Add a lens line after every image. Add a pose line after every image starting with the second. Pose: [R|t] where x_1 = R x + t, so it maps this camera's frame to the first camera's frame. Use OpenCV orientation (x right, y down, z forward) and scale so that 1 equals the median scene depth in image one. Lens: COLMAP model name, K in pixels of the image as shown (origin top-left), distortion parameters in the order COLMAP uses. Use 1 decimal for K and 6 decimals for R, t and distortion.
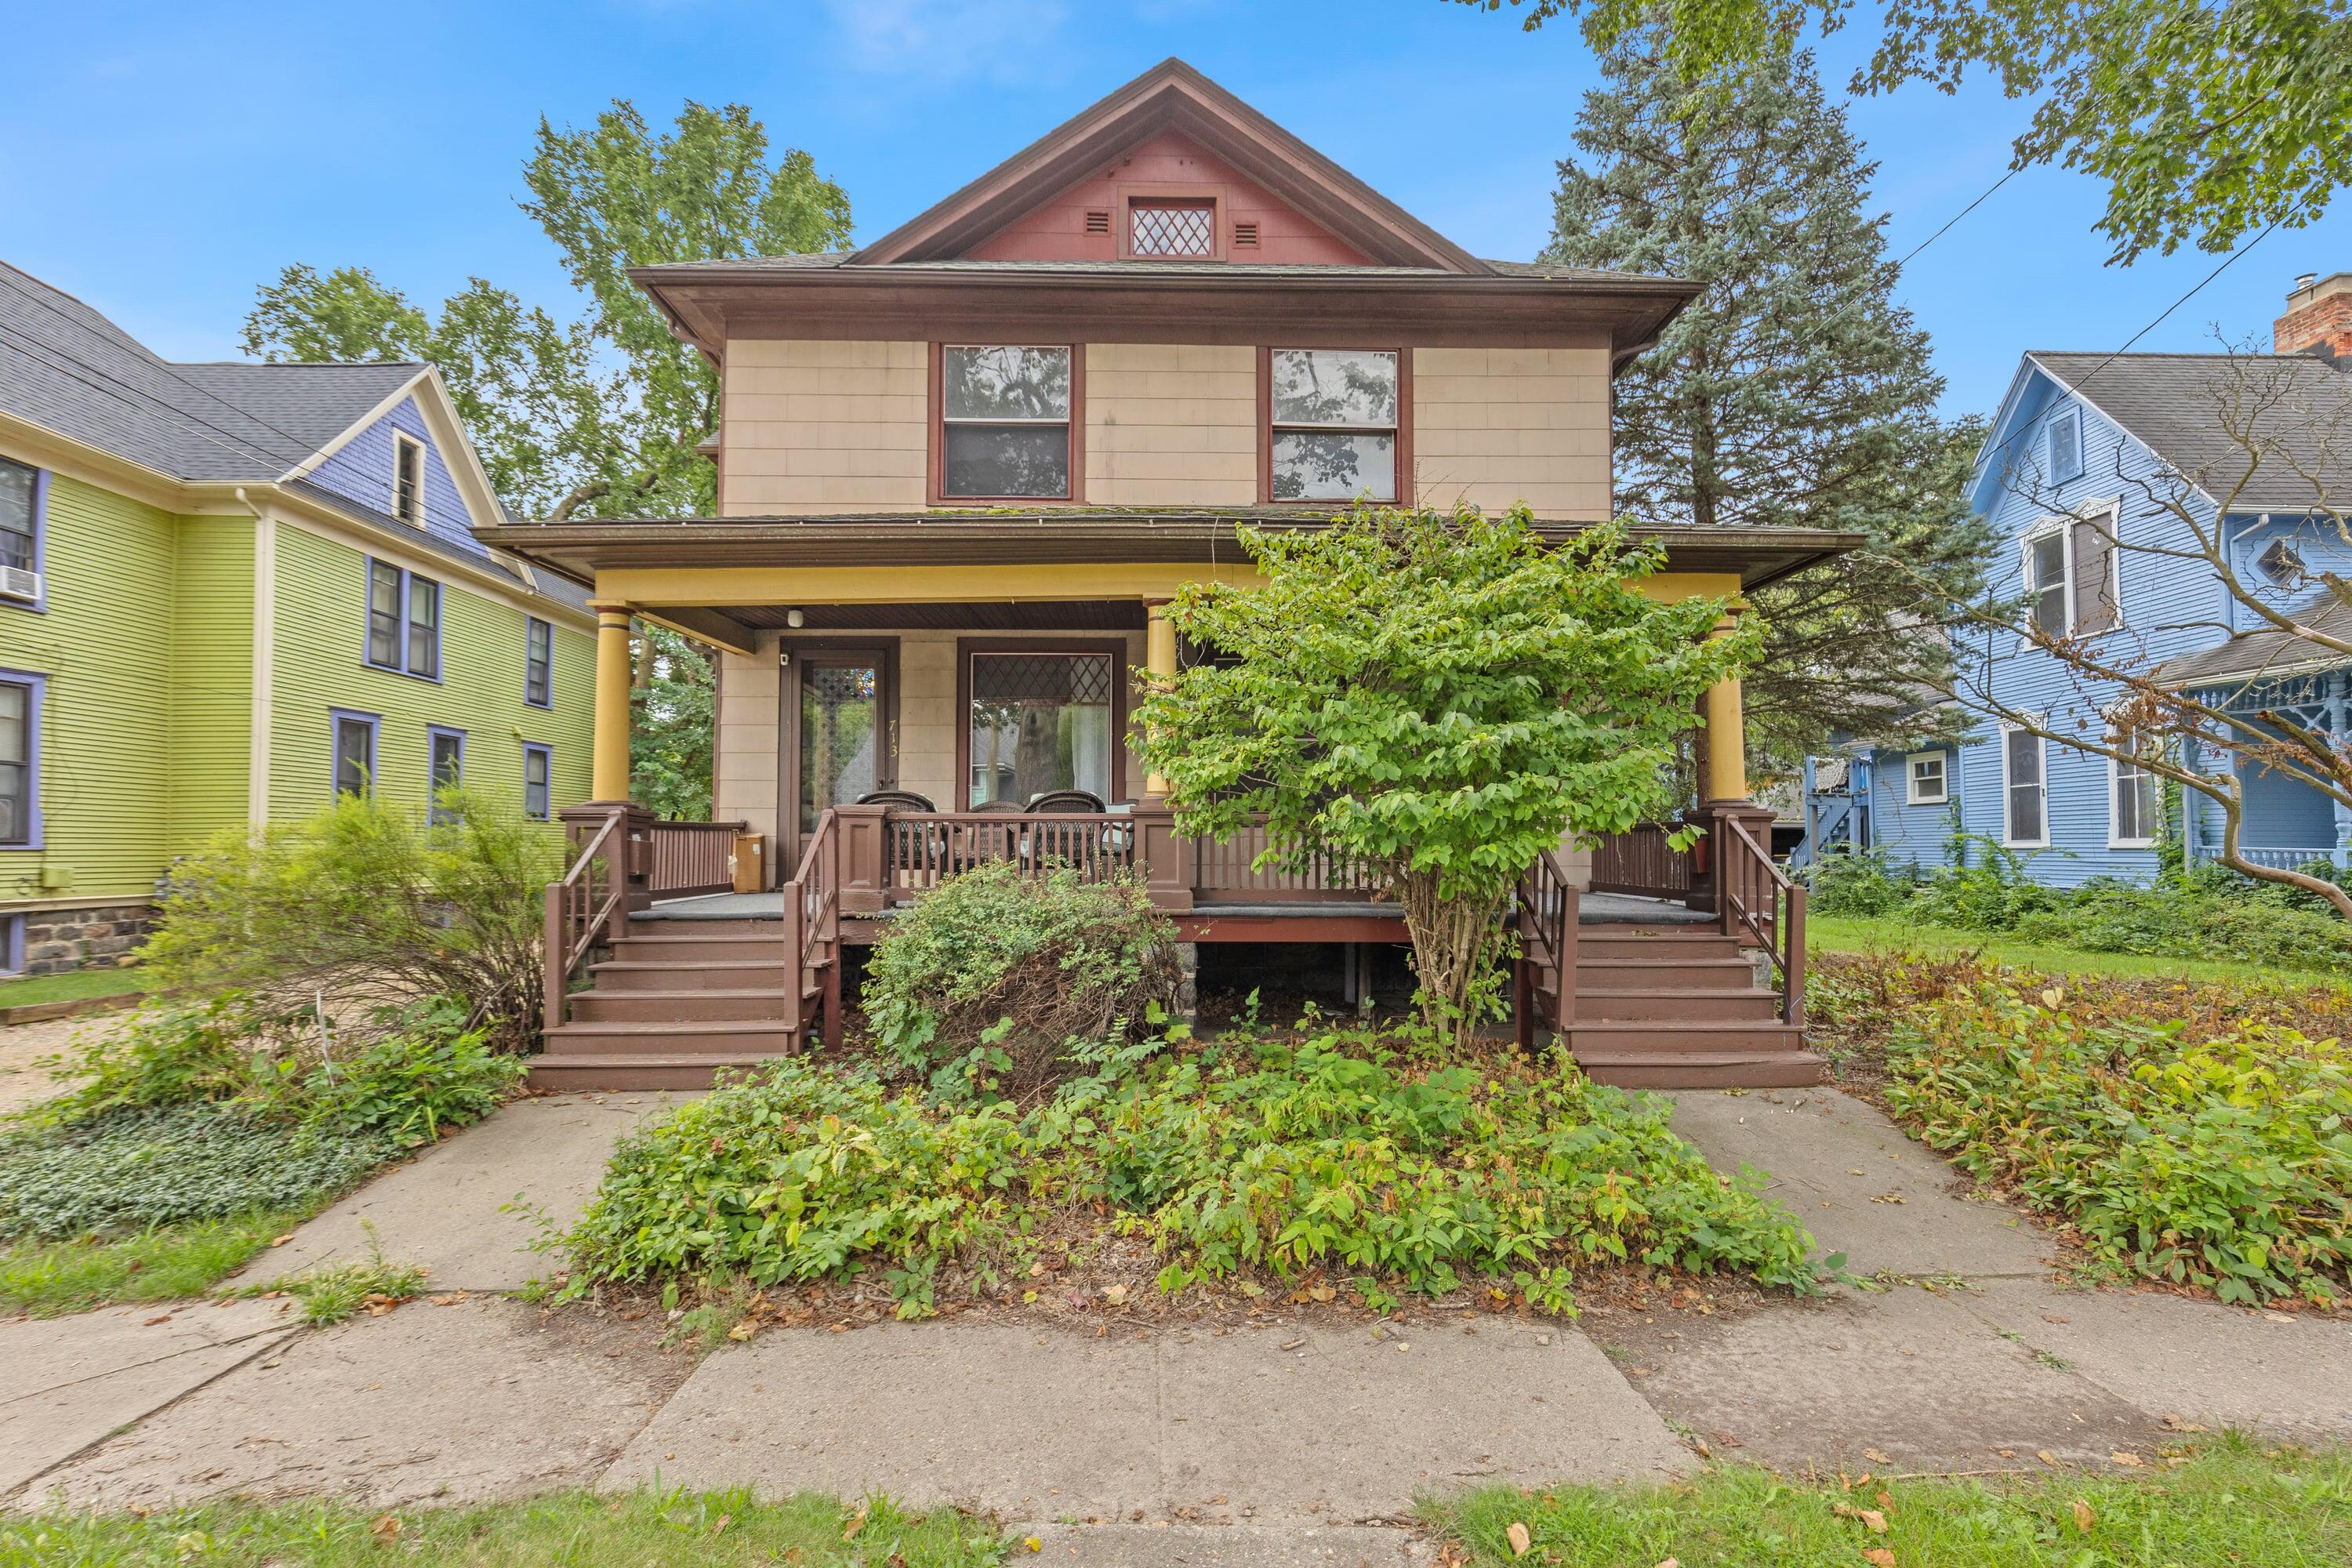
lens RADIAL K [[1074.8, 0, 1185.5], [0, 1074.8, 780.5], [0, 0, 1]] dist [0.009884, -0.000016]
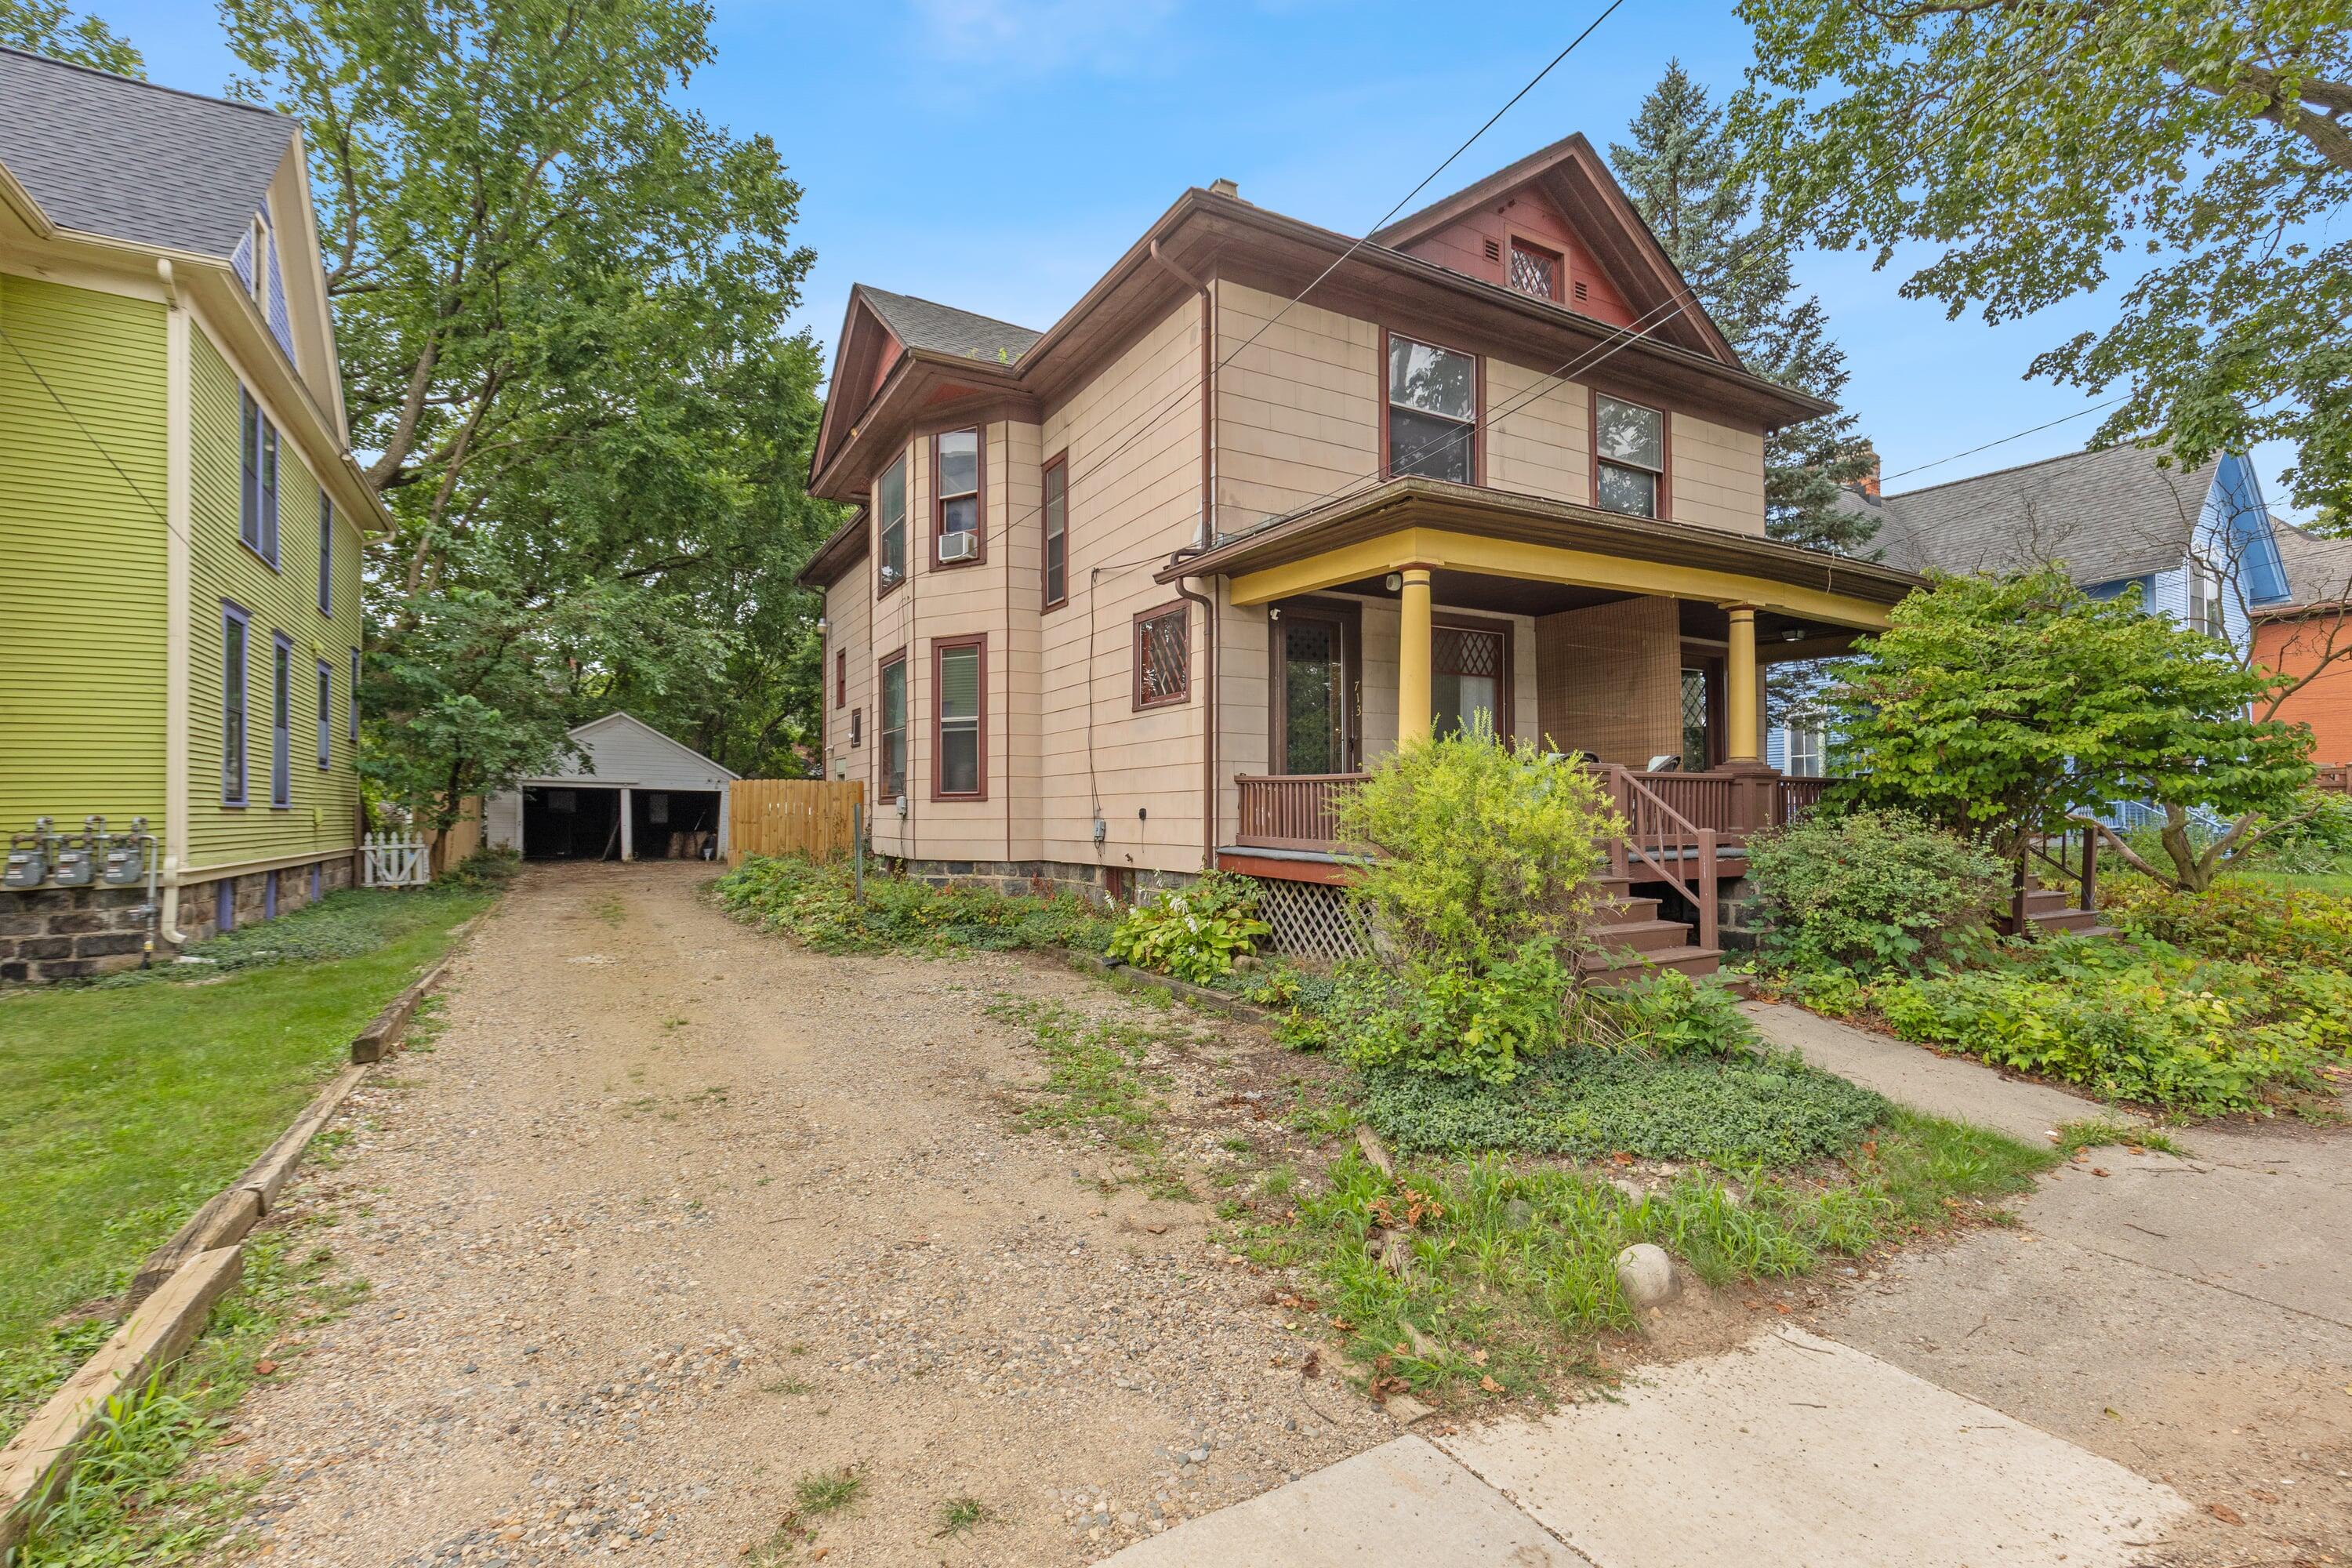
lens RADIAL K [[1074.8, 0, 1185.5], [0, 1074.8, 780.5], [0, 0, 1]] dist [0.009884, -0.000016]
pose [[0.863124, 0.002696, 0.504985, -0.938589], [-0.022651, 0.999186, 0.033381, 0.011880], [-0.504484, -0.040251, 0.862482, 0.156831]]
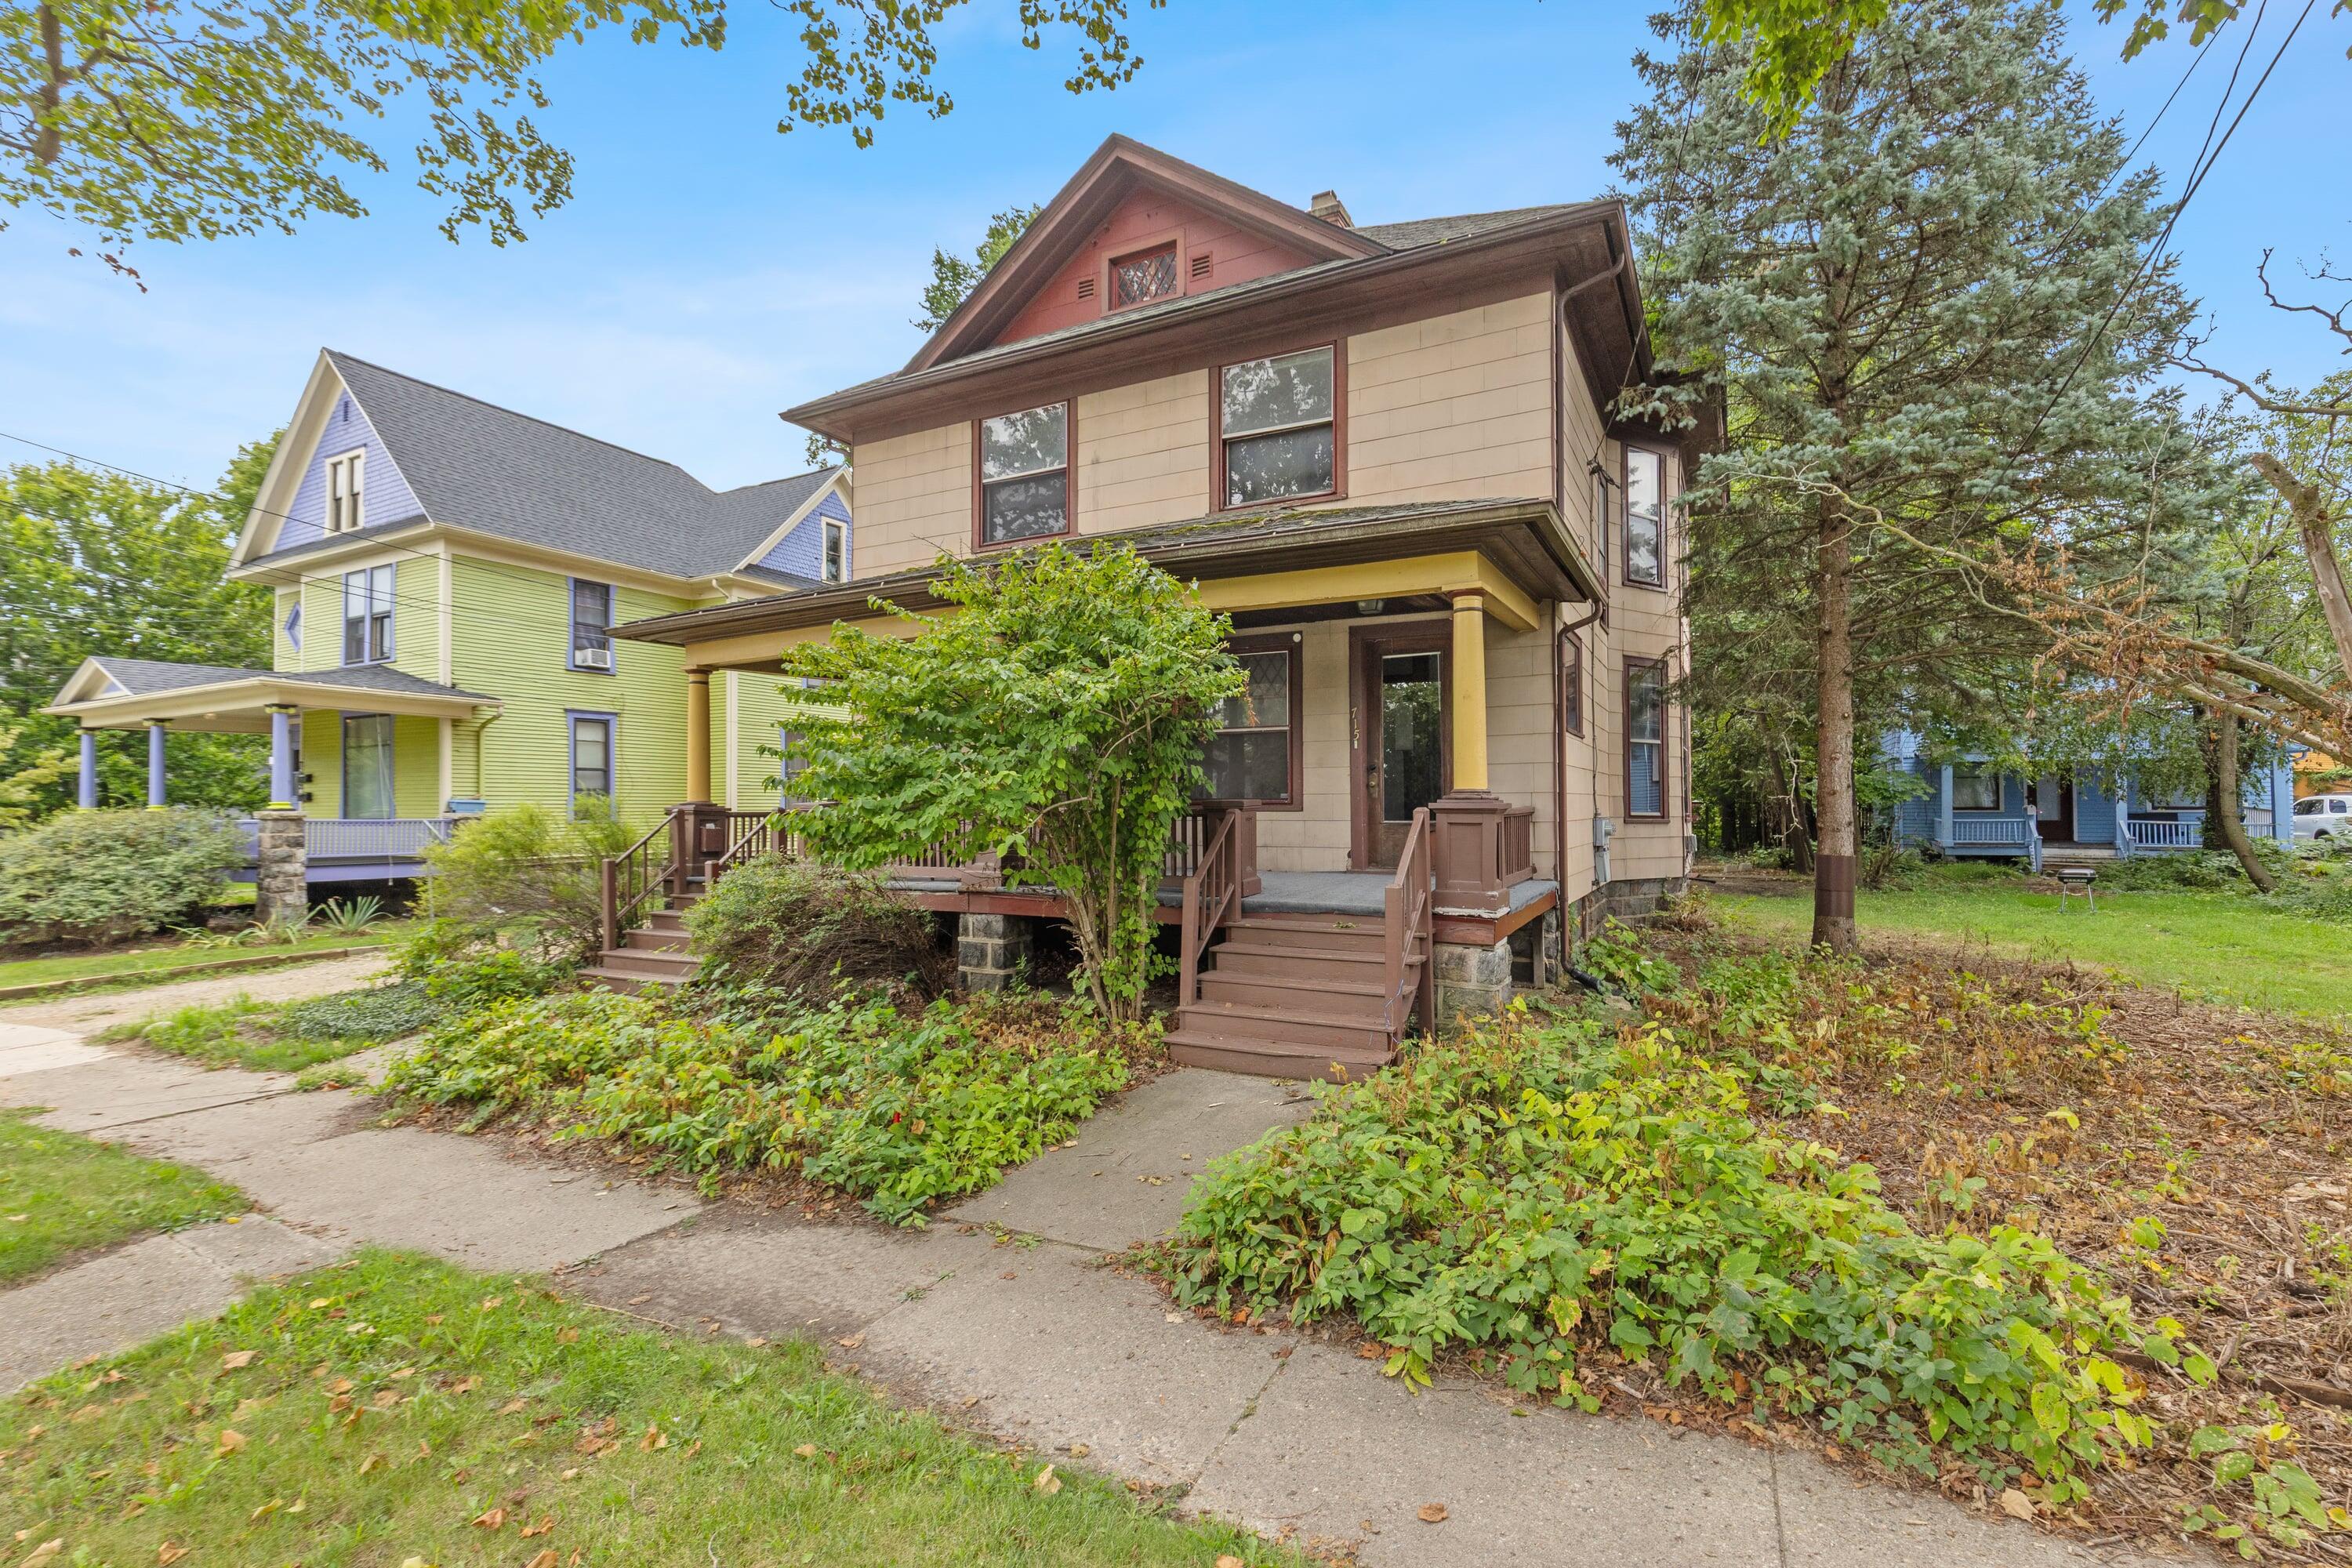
lens RADIAL K [[1074.8, 0, 1185.5], [0, 1074.8, 780.5], [0, 0, 1]] dist [0.009884, -0.000016]
pose [[0.874063, -0.009111, -0.485727, 0.558711], [0.022120, 0.999534, 0.021057, -0.017971], [0.485308, -0.029150, 0.873857, 0.039678]]
